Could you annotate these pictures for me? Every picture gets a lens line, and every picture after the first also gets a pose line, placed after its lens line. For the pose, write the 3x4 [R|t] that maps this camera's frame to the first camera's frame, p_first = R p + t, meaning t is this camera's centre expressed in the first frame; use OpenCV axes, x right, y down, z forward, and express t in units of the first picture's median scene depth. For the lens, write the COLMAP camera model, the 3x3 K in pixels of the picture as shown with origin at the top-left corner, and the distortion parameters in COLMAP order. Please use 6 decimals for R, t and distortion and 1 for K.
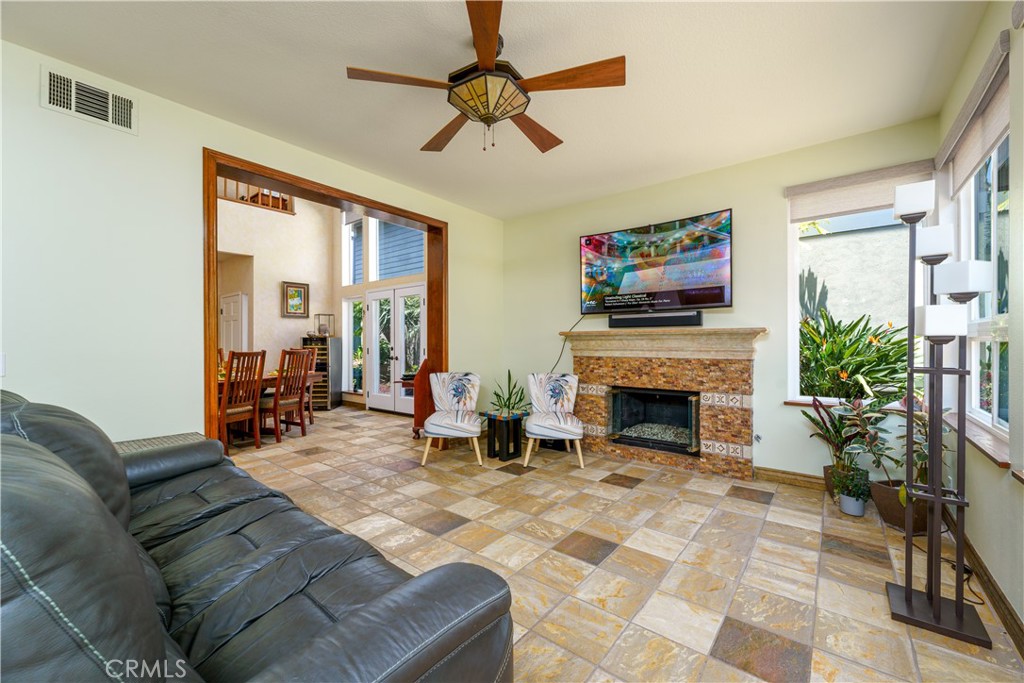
lens RADIAL K [[411.9, 0, 517.4], [0, 411.9, 342.6], [0, 0, 1]] dist [-0.001023, 0.000033]
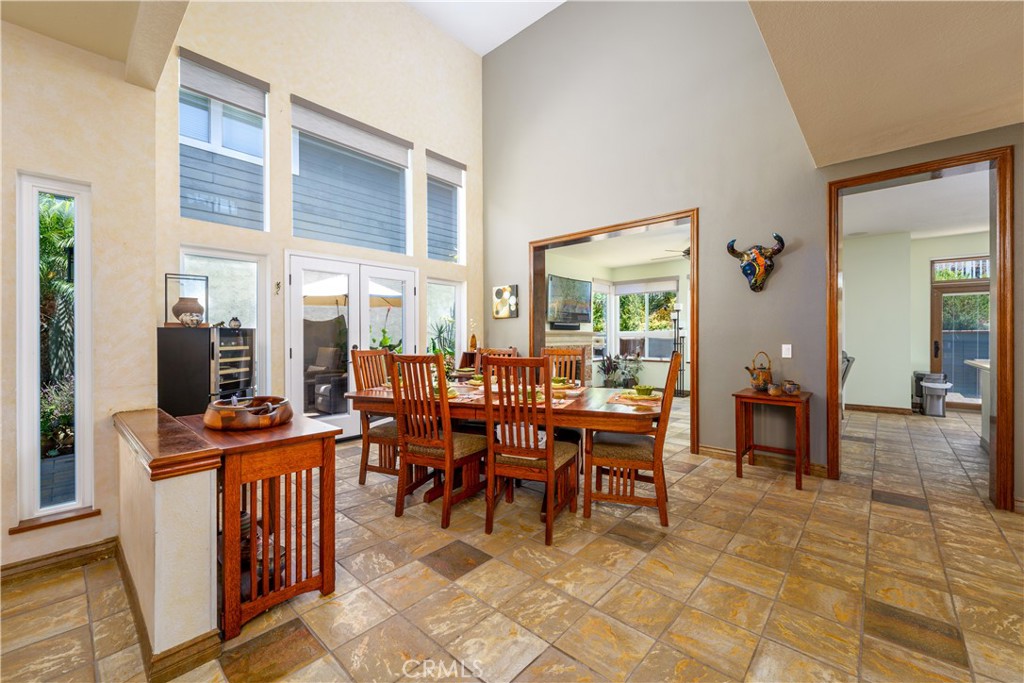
lens RADIAL K [[411.9, 0, 515.3], [0, 411.9, 338.3], [0, 0, 1]] dist [-0.001023, 0.000033]
pose [[0.050394, 0.000162, 0.998729, -1.734887], [0.003923, 0.999992, -0.000360, 0.001347], [-0.998722, 0.003936, 0.050393, 1.221679]]
